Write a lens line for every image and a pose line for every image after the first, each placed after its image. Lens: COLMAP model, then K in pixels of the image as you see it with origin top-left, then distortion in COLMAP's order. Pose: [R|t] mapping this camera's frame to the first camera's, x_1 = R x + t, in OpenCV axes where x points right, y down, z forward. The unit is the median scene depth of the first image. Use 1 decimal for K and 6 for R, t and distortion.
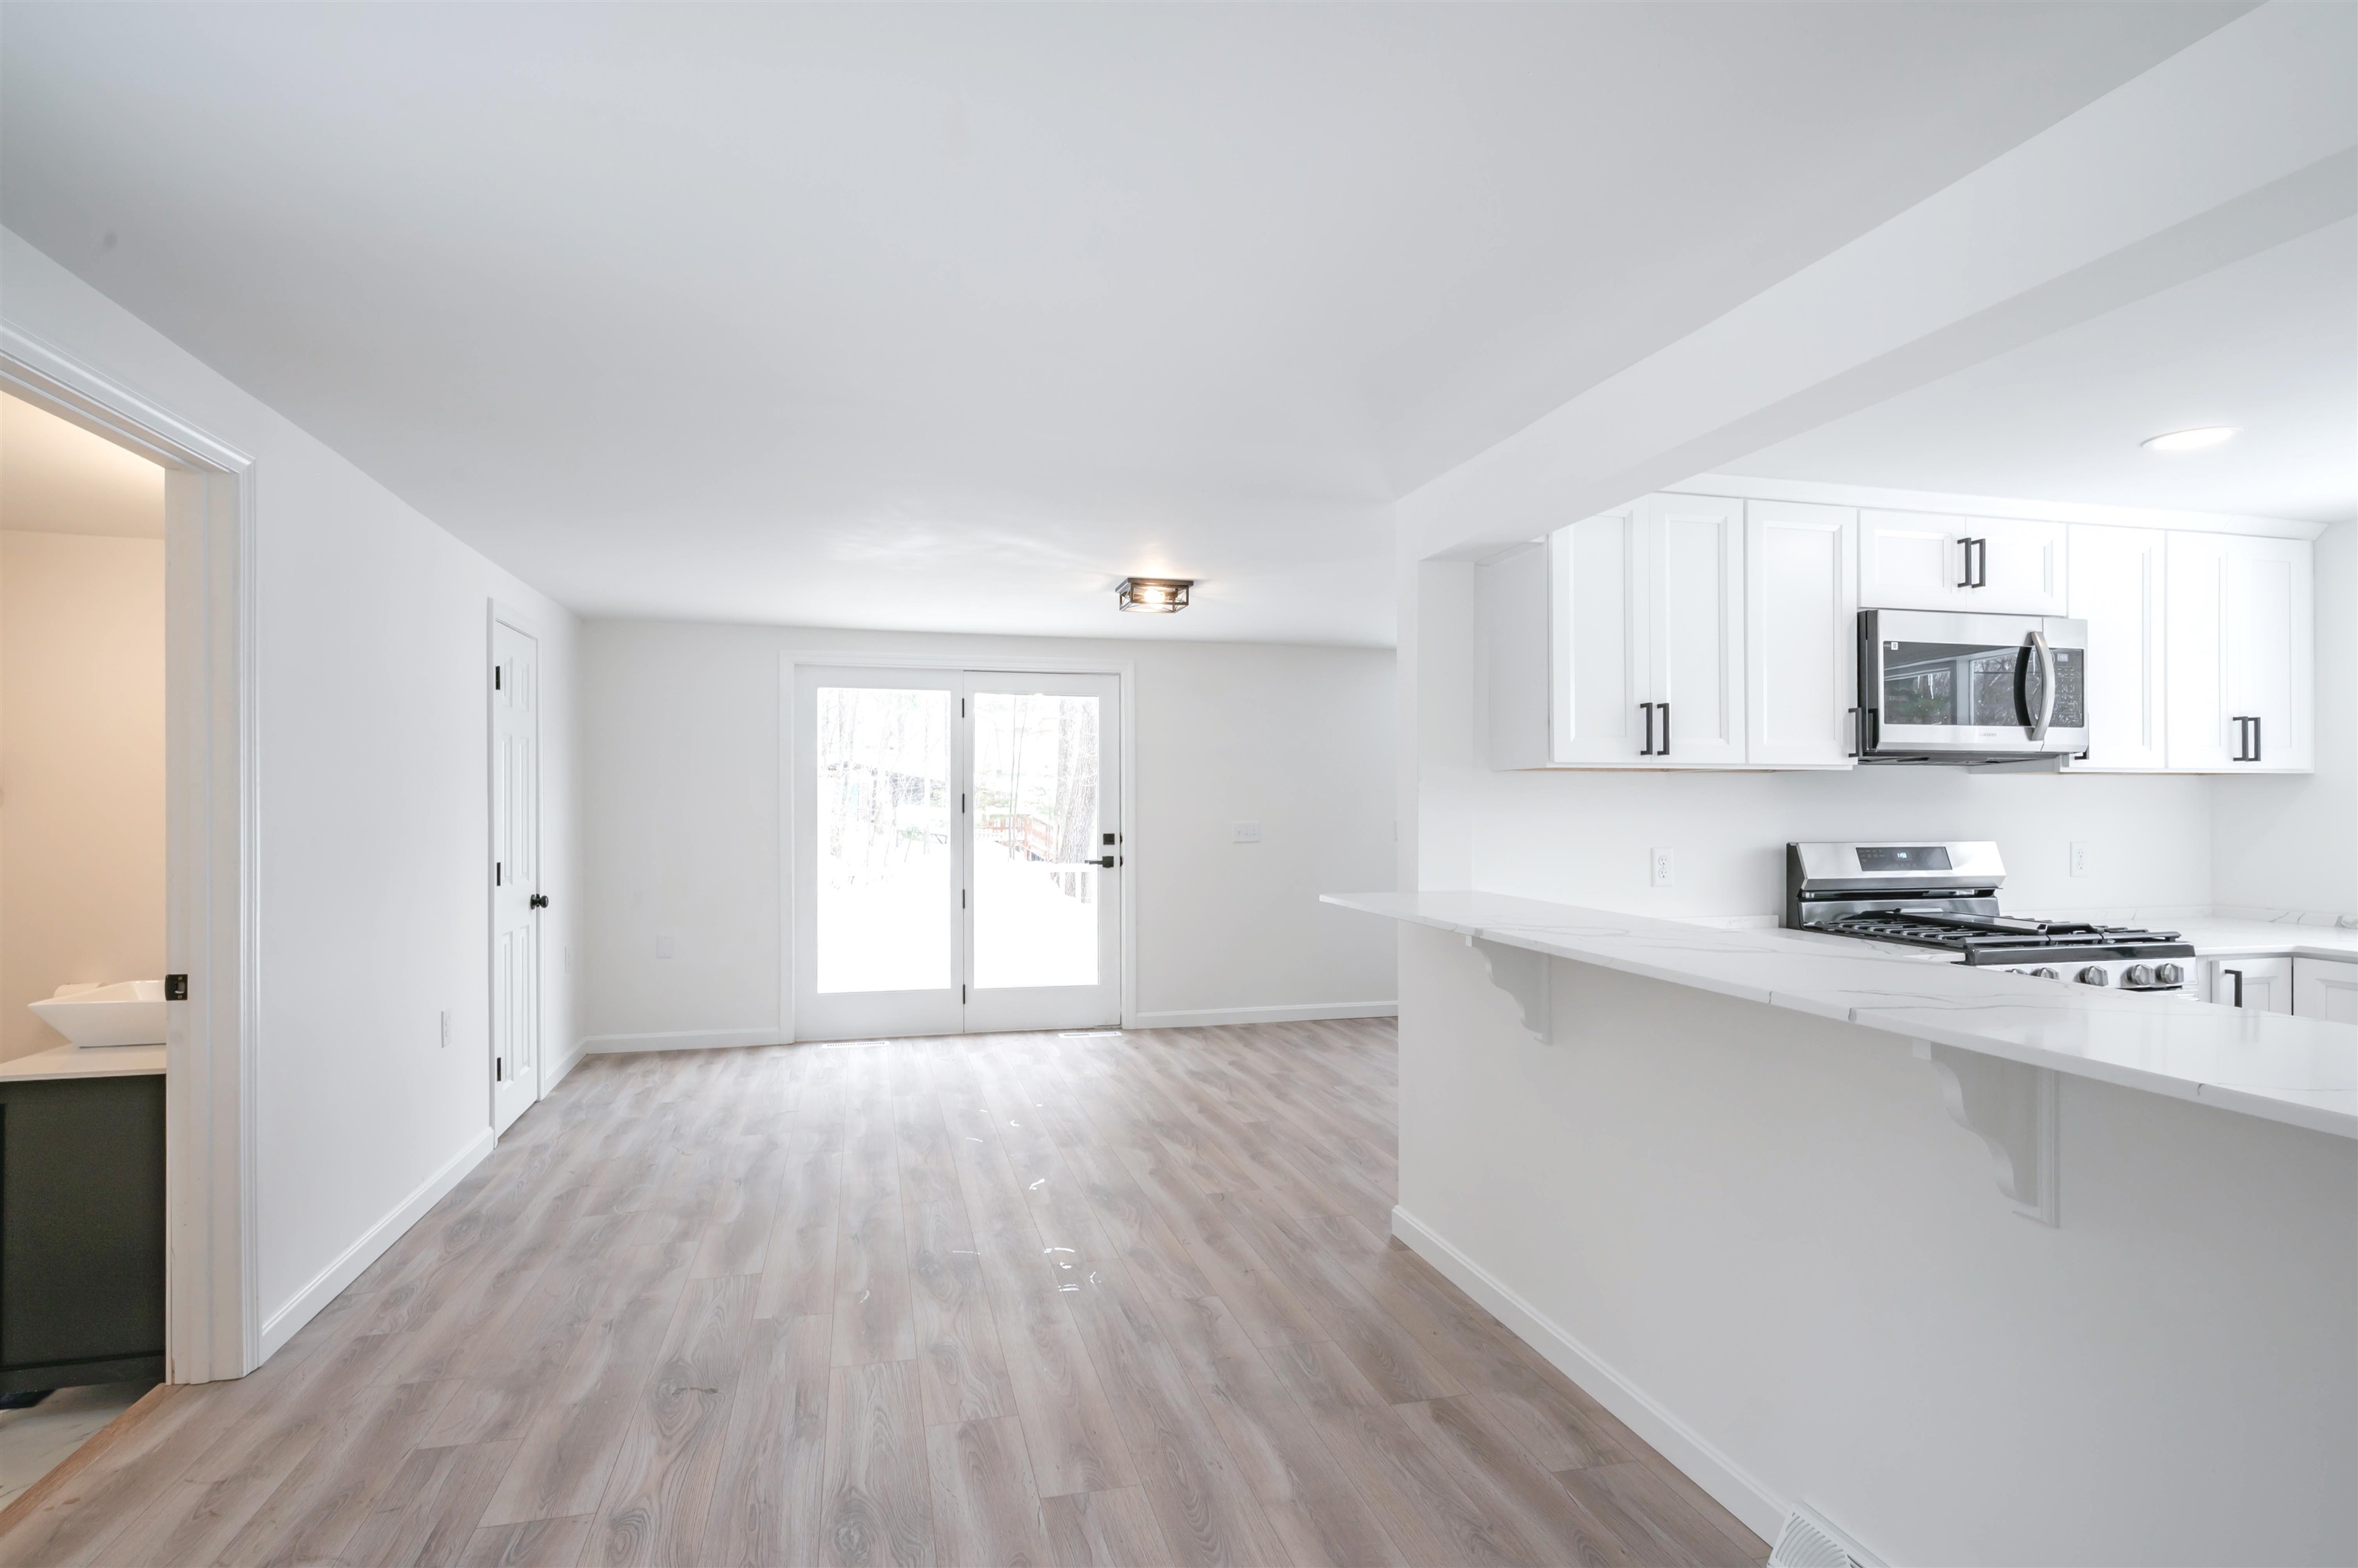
lens RADIAL K [[1143.0, 0, 1150.1], [0, 1143.0, 797.6], [0, 0, 1]] dist [-0.004215, 0.004301]
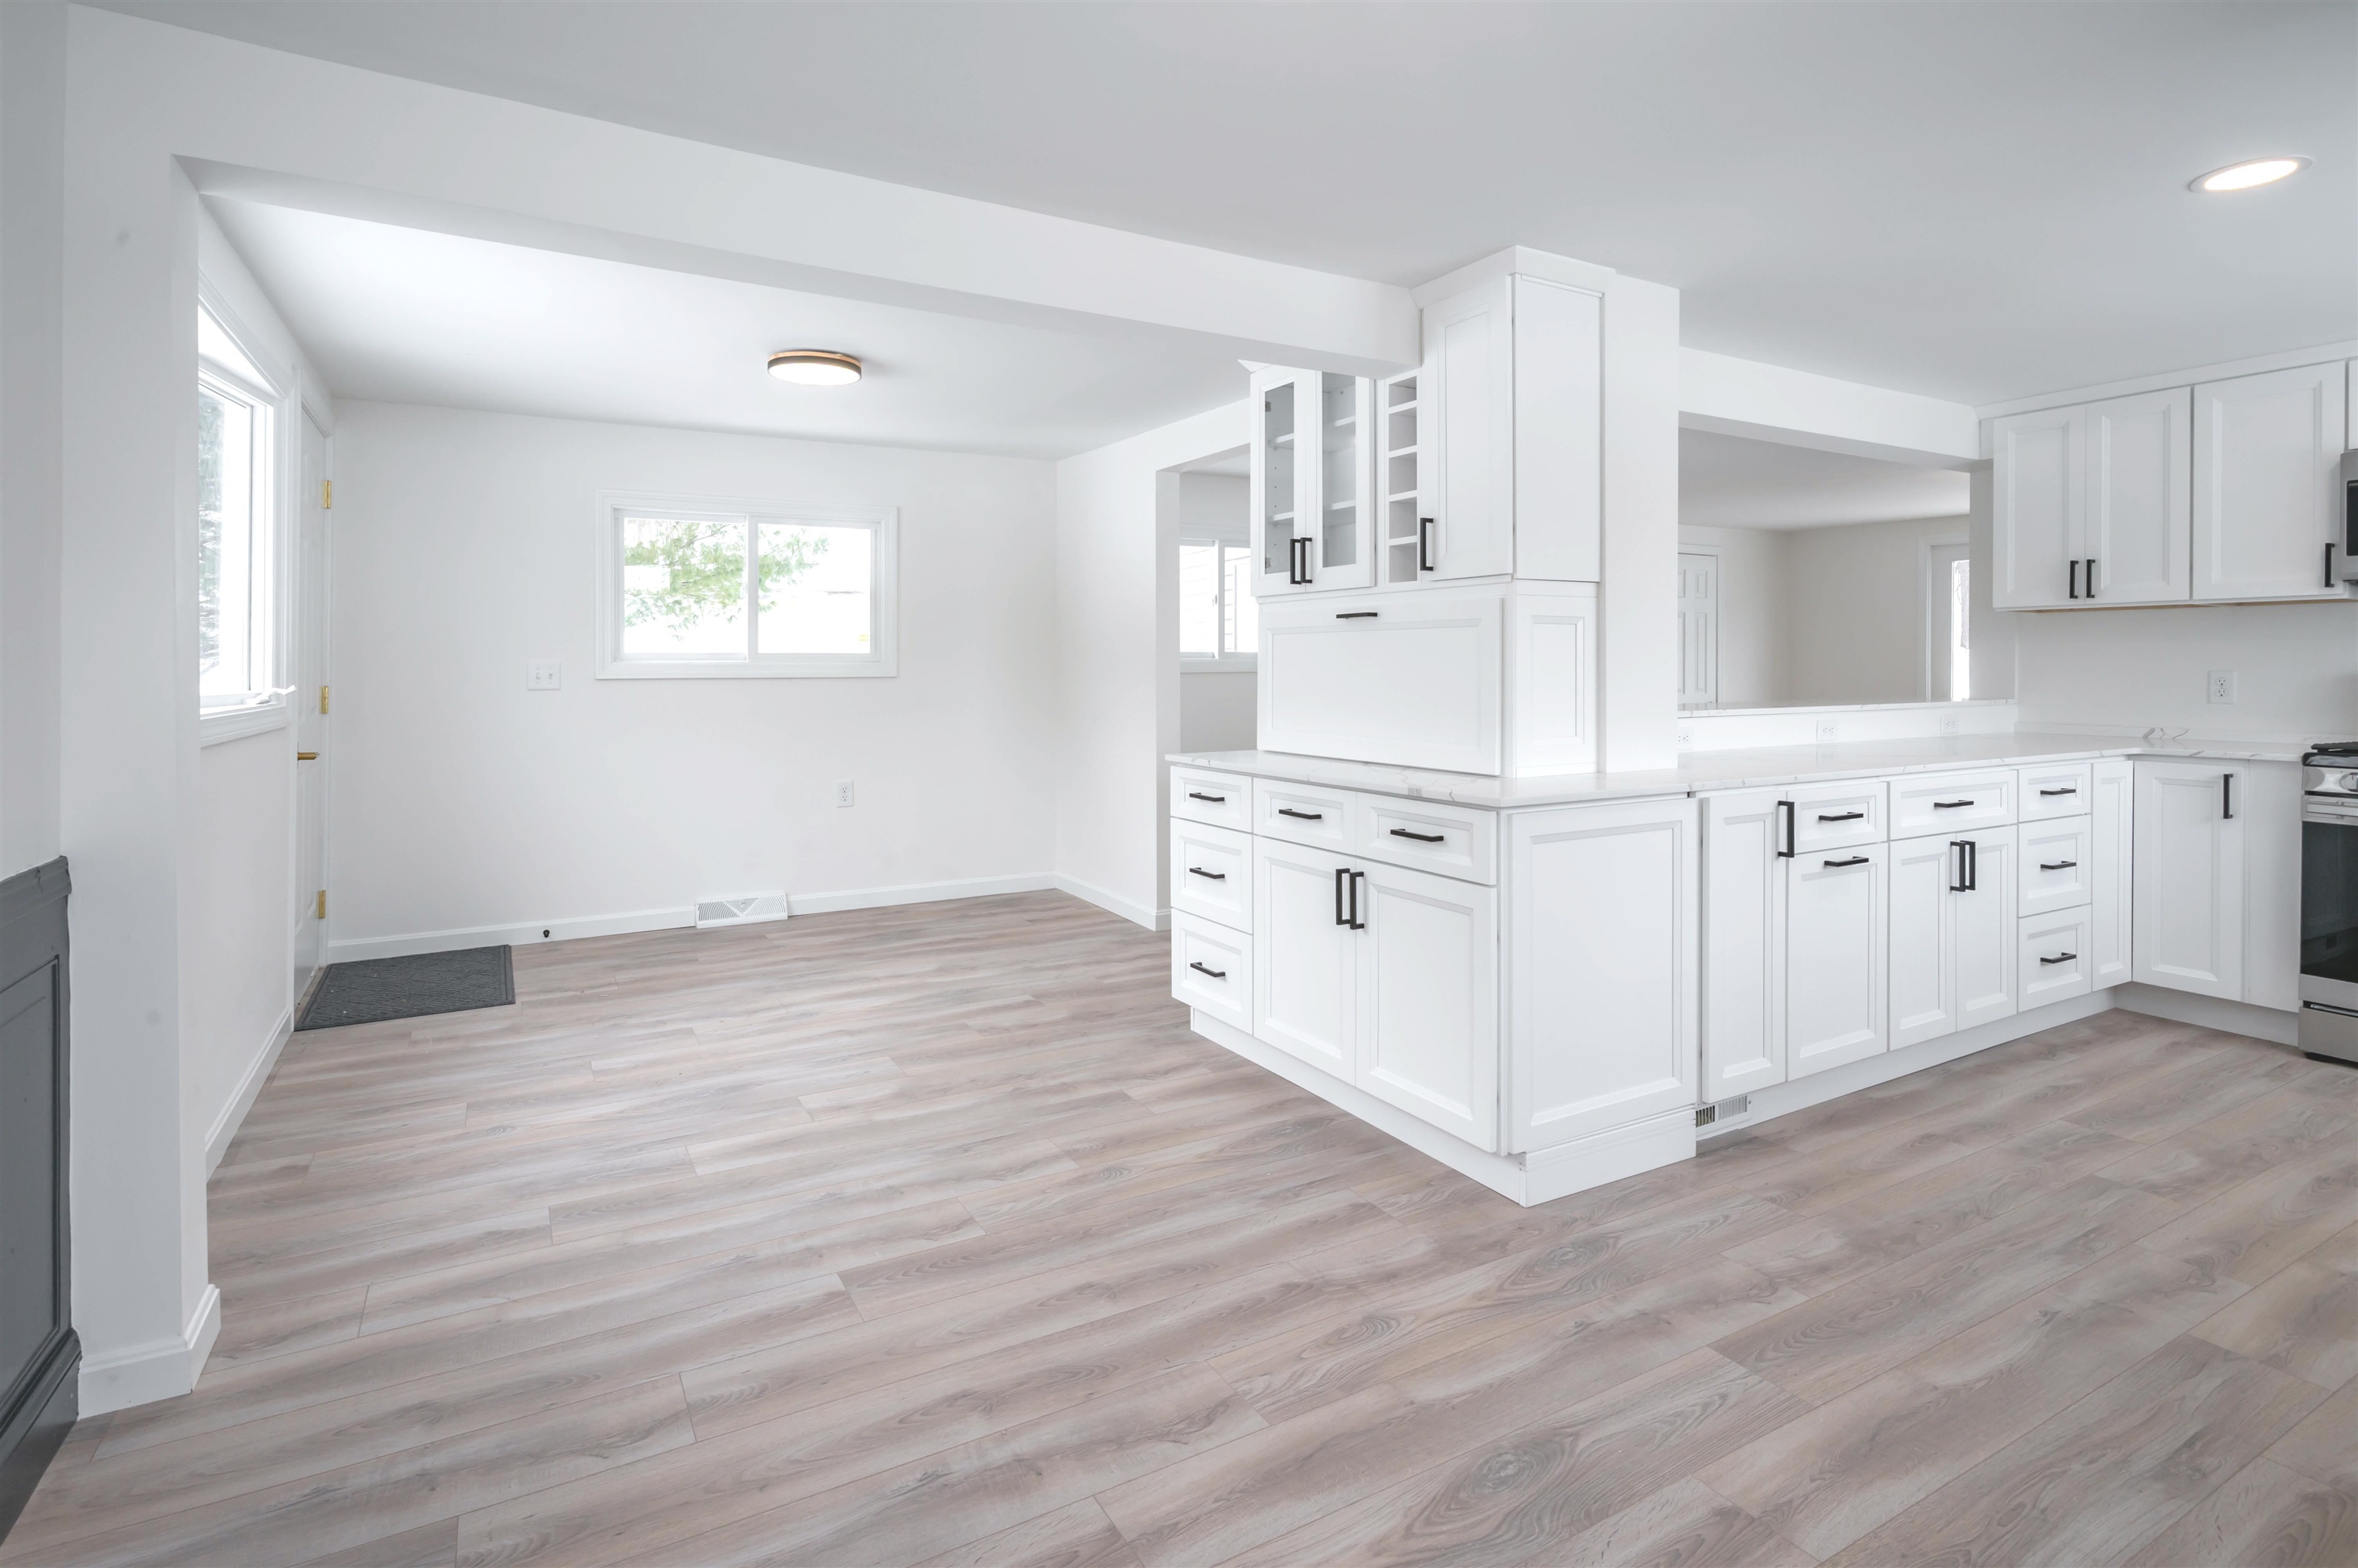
lens RADIAL K [[1143.0, 0, 1150.3], [0, 1143.0, 657.2], [0, 0, 1]] dist [-0.004215, 0.004301]
pose [[0.255648, -0.010794, -0.966710, 1.448739], [0.002345, 0.999942, -0.010545, 0.039346], [0.966767, 0.000429, 0.255658, -0.314002]]
